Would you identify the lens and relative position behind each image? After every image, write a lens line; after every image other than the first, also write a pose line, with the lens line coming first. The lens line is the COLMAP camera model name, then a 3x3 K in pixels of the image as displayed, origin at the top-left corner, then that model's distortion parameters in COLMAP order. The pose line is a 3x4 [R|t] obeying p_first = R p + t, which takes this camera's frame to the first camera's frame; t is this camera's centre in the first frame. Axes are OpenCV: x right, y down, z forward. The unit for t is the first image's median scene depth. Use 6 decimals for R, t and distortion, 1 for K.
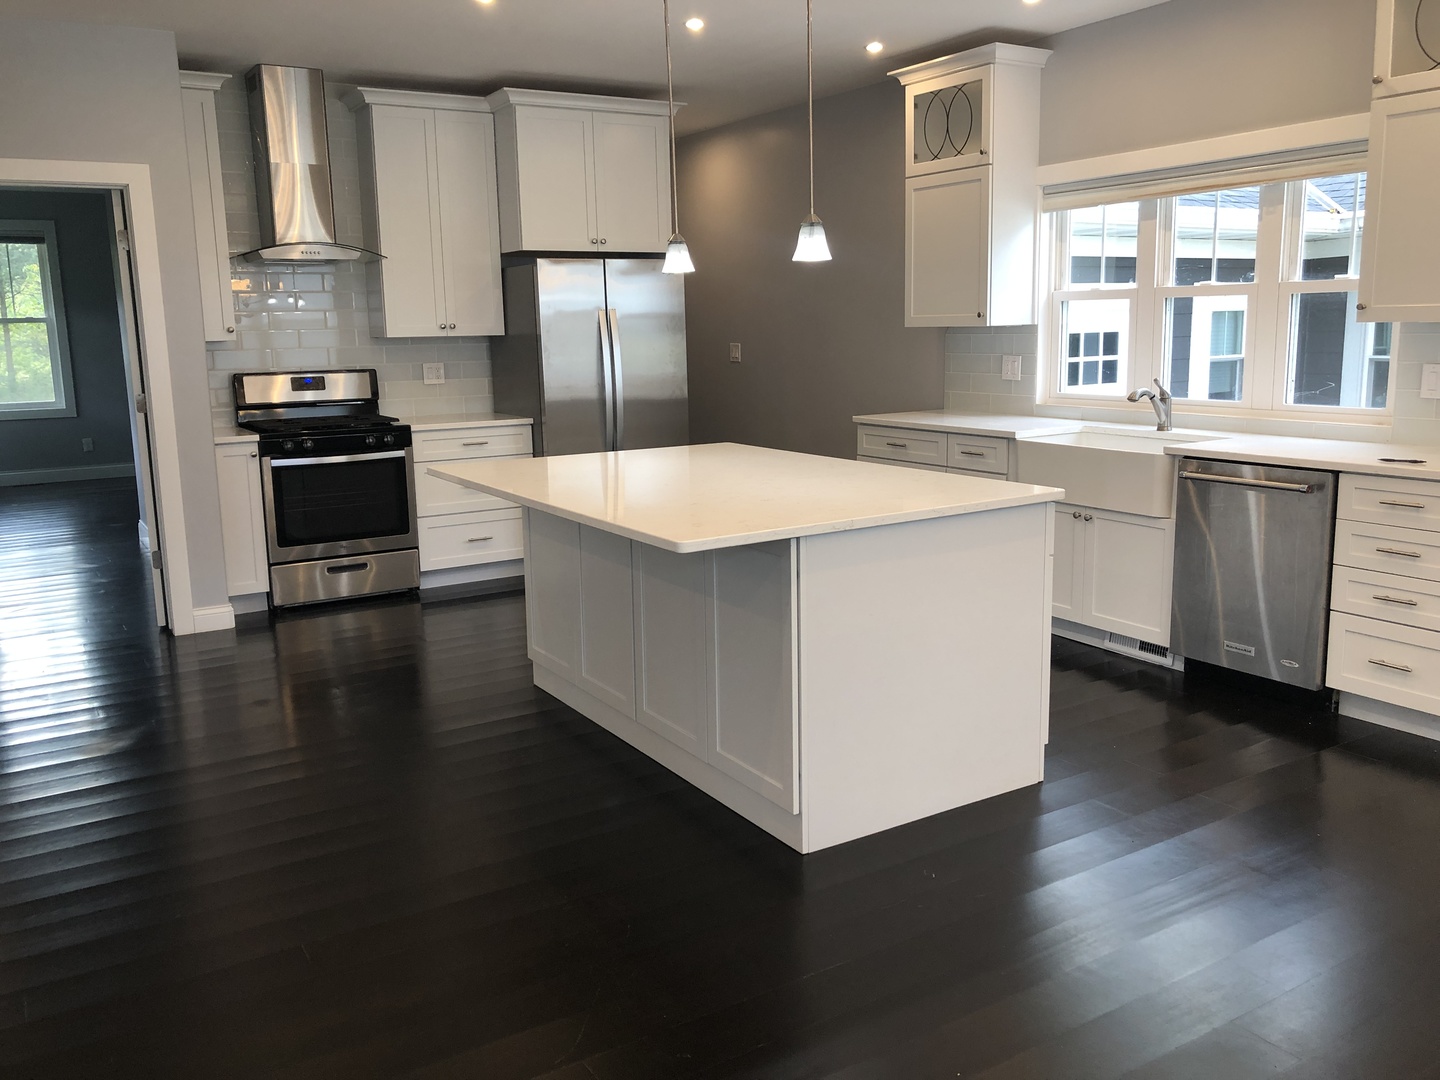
lens RADIAL K [[1173.9, 0, 710.7], [0, 1173.9, 531.0], [0, 0, 1]] dist [0.002946, -0.001037]
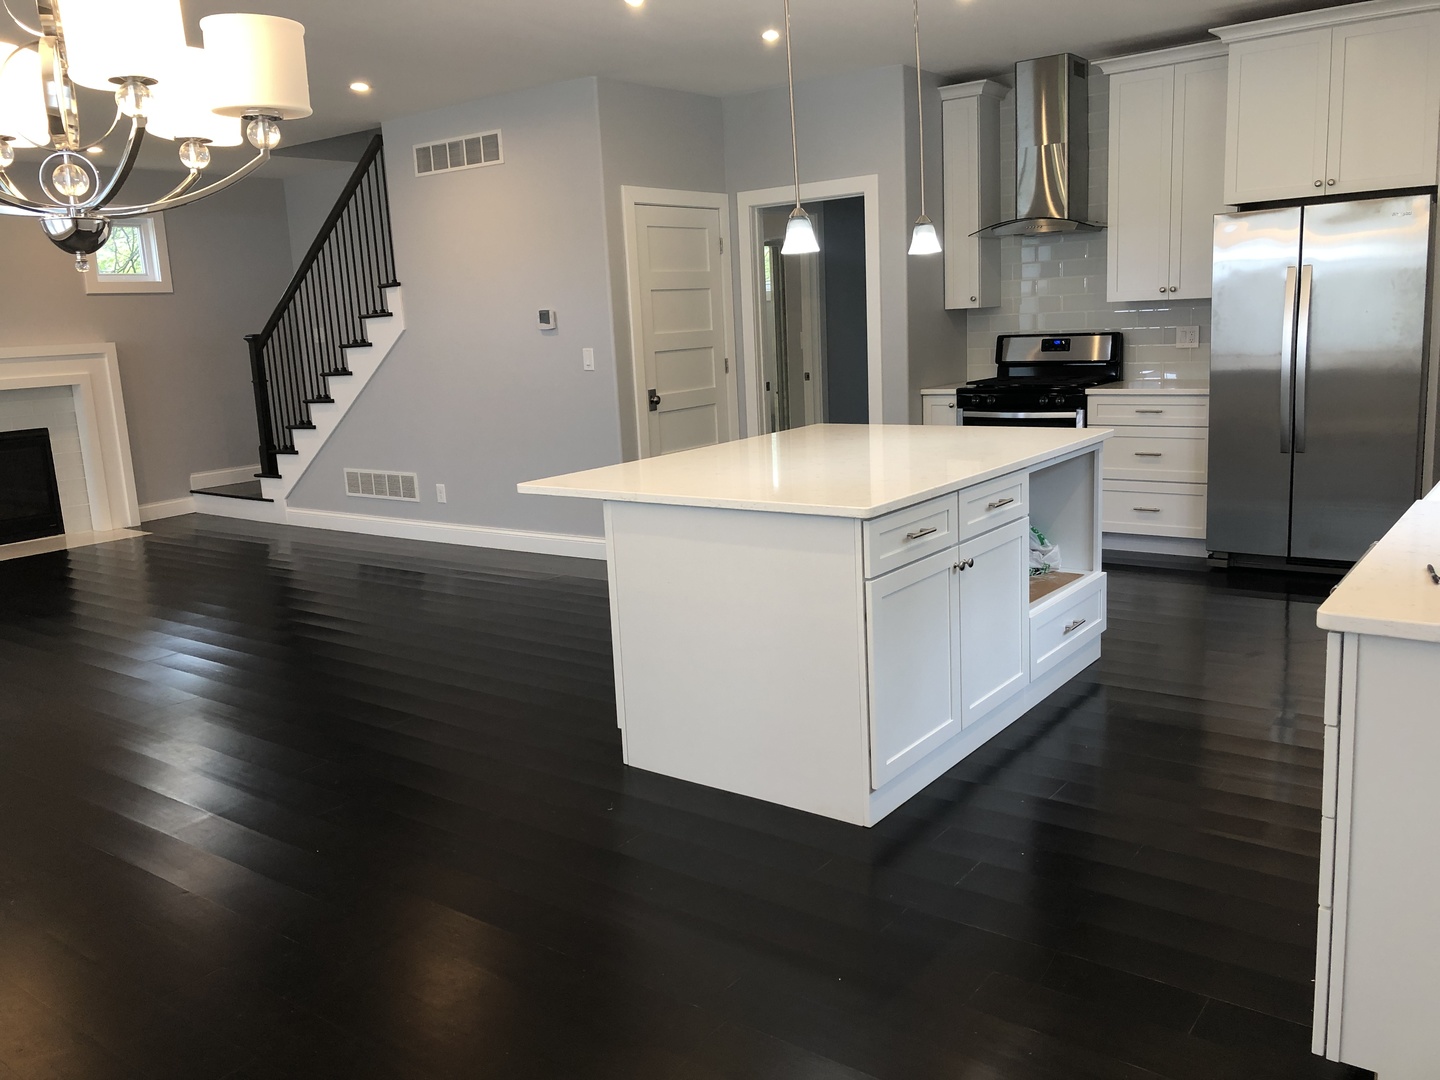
lens RADIAL K [[1173.9, 0, 710.7], [0, 1173.9, 531.0], [0, 0, 1]] dist [0.002946, -0.001037]
pose [[0.367141, 0.172364, -0.914056, 0.573482], [-0.120908, 0.983187, 0.136836, -0.066280], [0.922274, 0.060278, 0.381809, 0.297401]]
